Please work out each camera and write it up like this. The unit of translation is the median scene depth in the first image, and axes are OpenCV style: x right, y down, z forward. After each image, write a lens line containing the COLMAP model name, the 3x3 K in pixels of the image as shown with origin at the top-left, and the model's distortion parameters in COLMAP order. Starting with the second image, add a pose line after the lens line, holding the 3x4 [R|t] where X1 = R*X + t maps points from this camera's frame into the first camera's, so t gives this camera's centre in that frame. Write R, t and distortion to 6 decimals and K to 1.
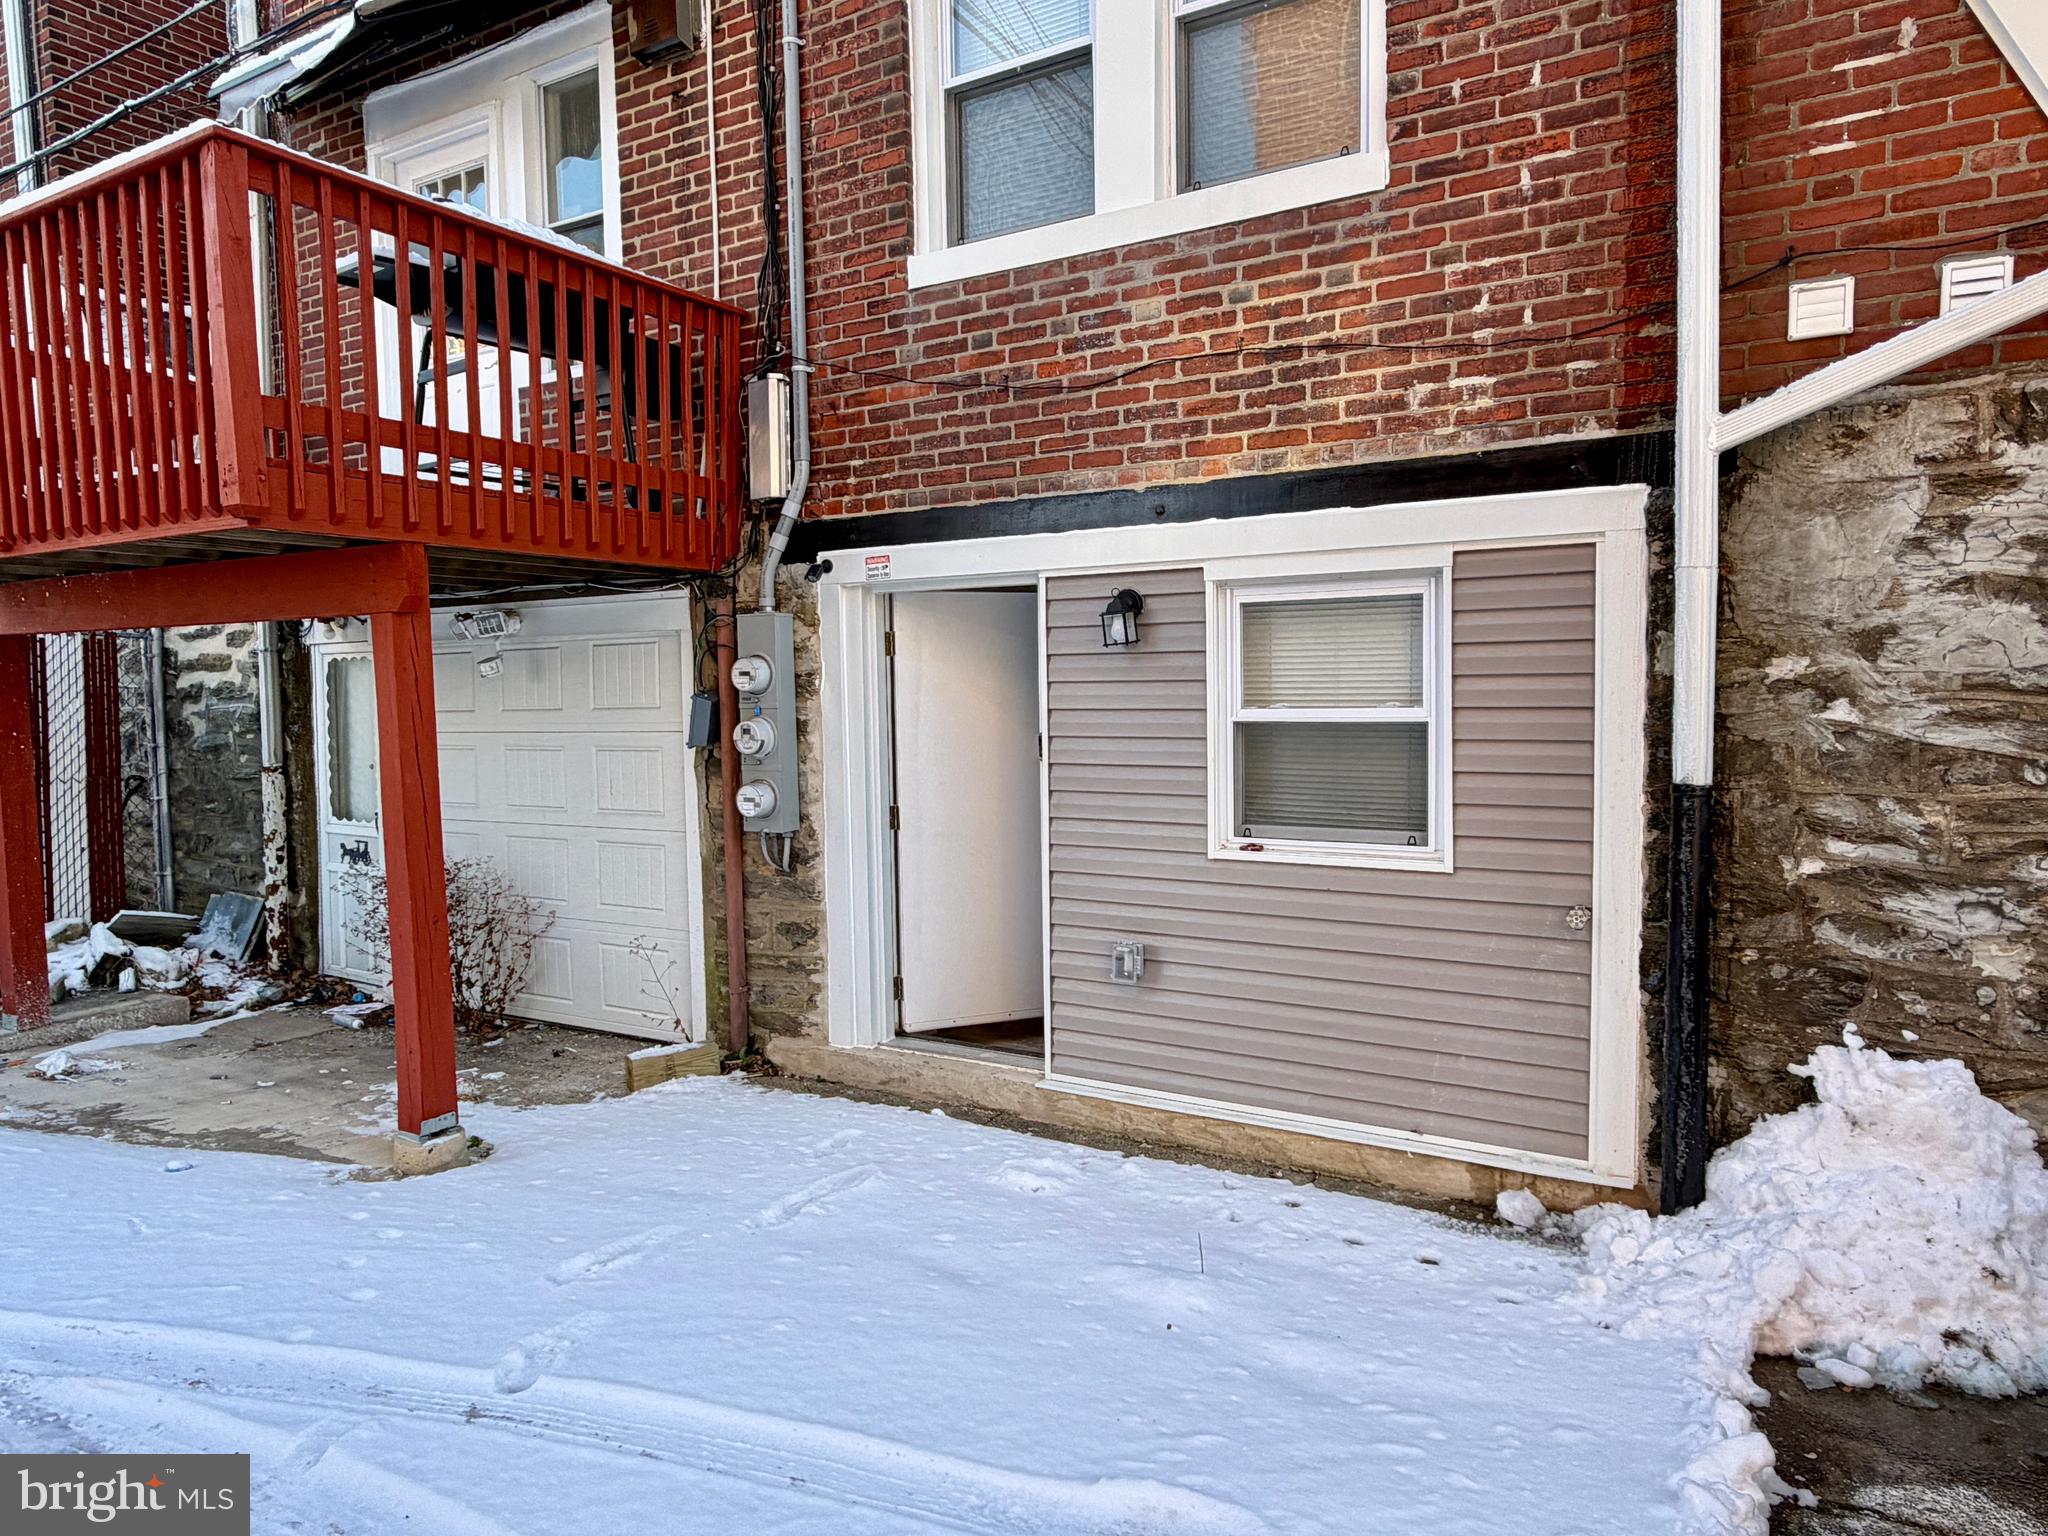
lens RADIAL K [[1268.8, 0, 1025.2], [0, 1268.8, 785.8], [0, 0, 1]] dist [0.001309, -0.000228]
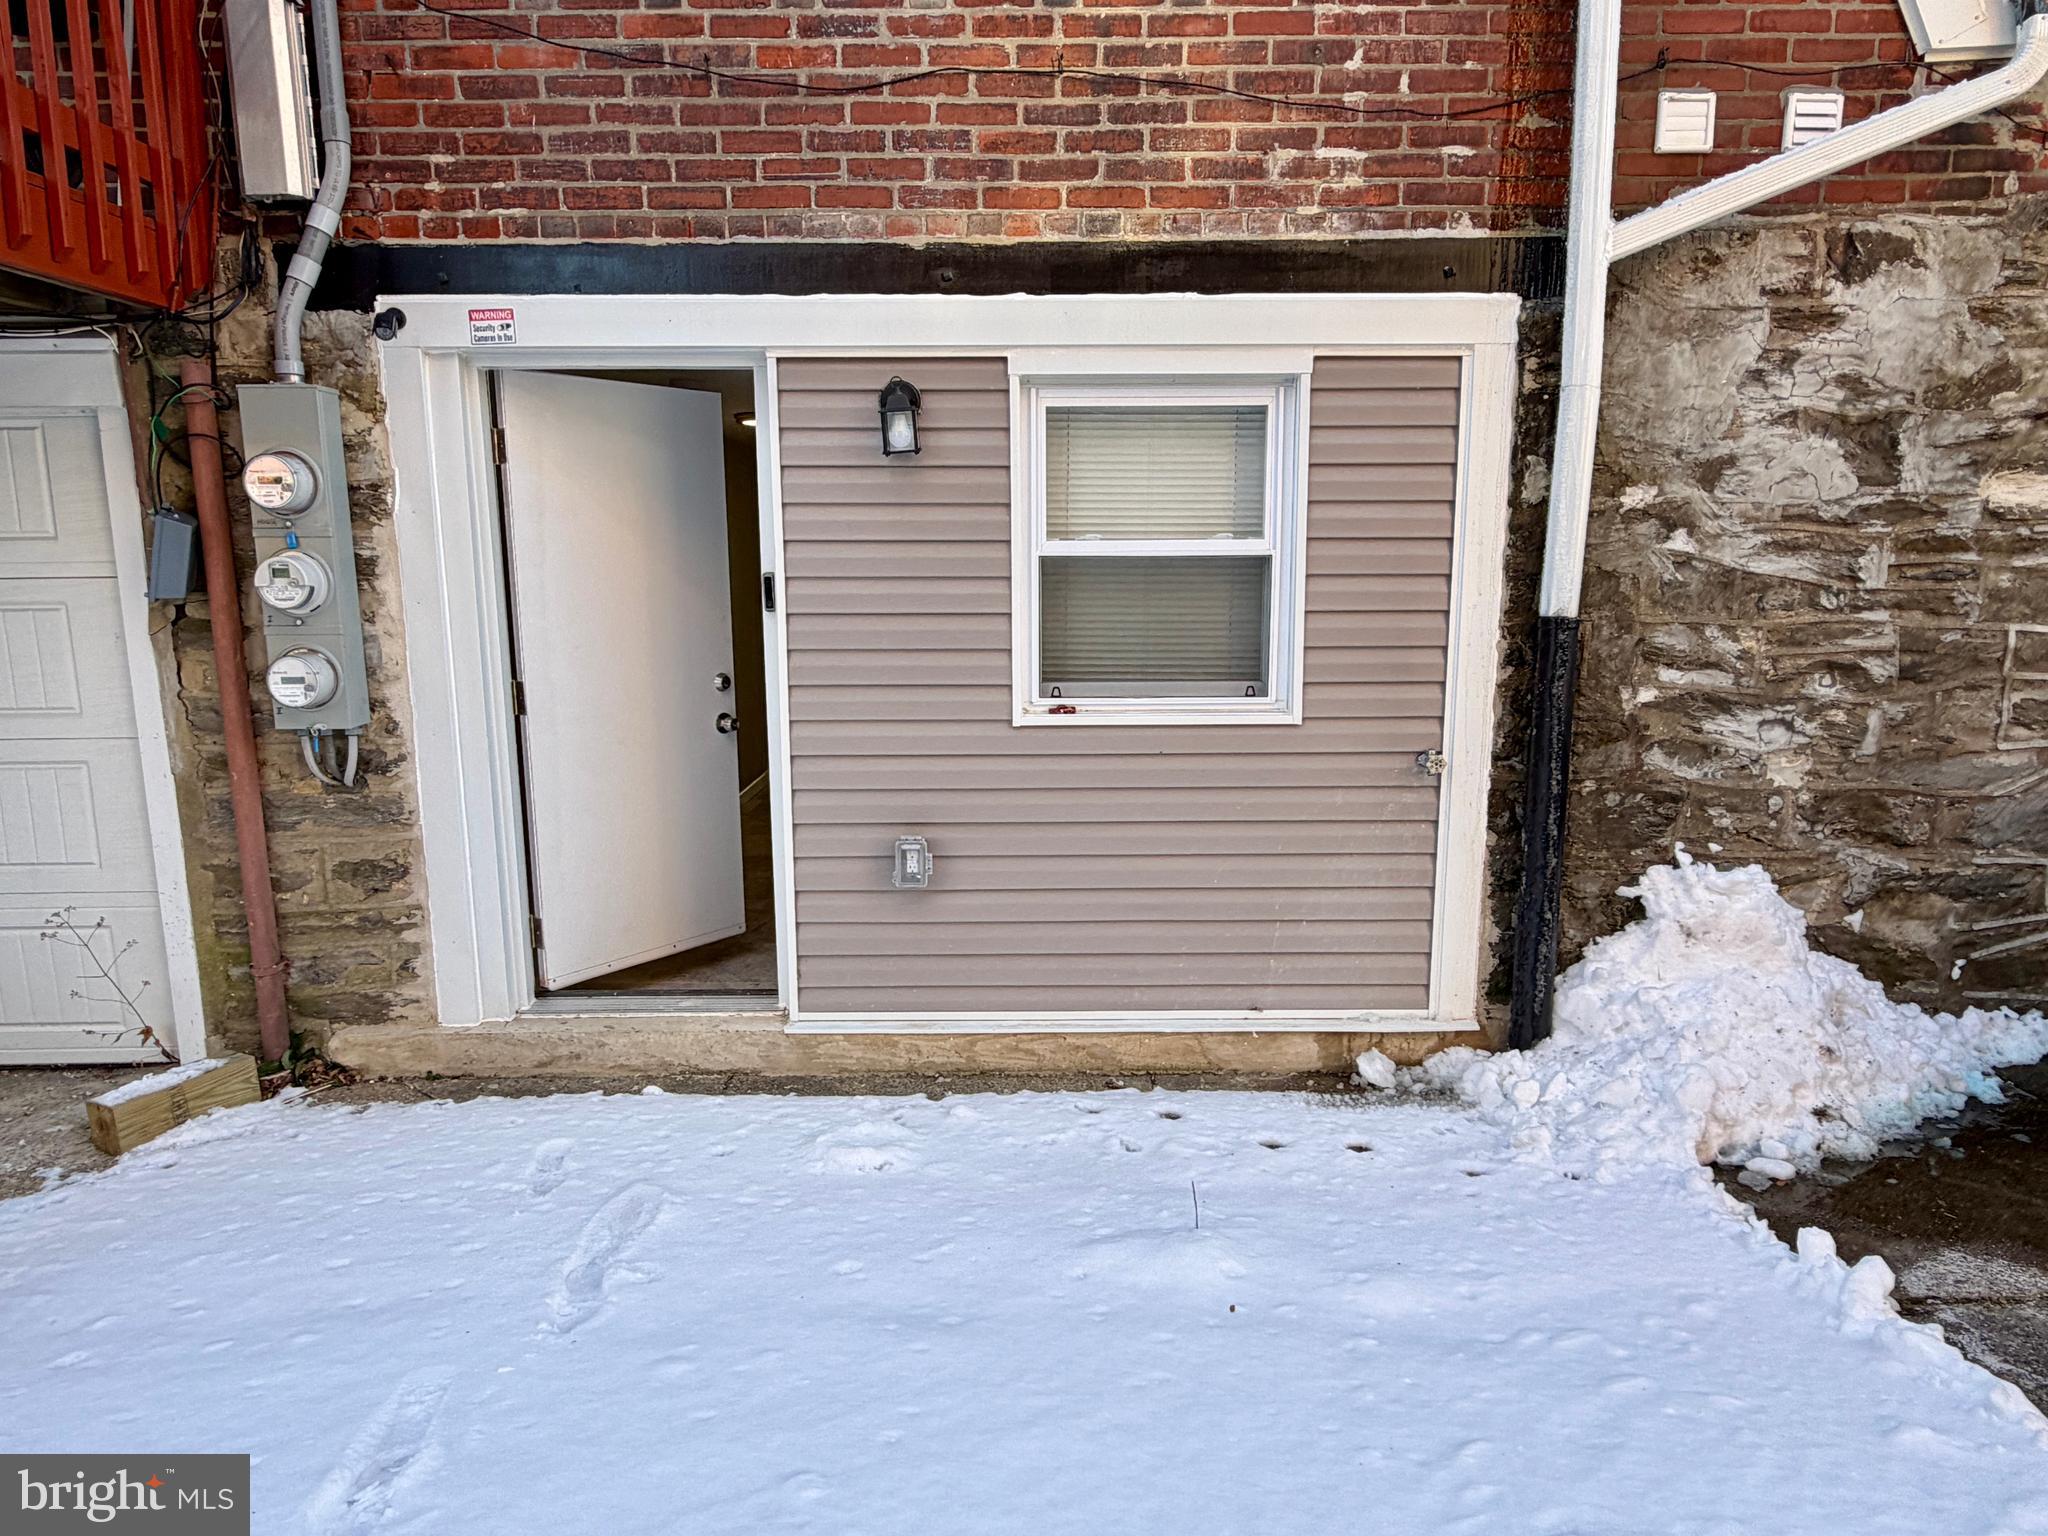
lens RADIAL K [[1268.8, 0, 1025.2], [0, 1268.8, 785.8], [0, 0, 1]] dist [0.001309, -0.000228]
pose [[0.858865, -0.084035, 0.505262, -0.304933], [0.031781, 0.993292, 0.111183, 0.005695], [-0.511216, -0.079433, 0.855774, 0.336806]]
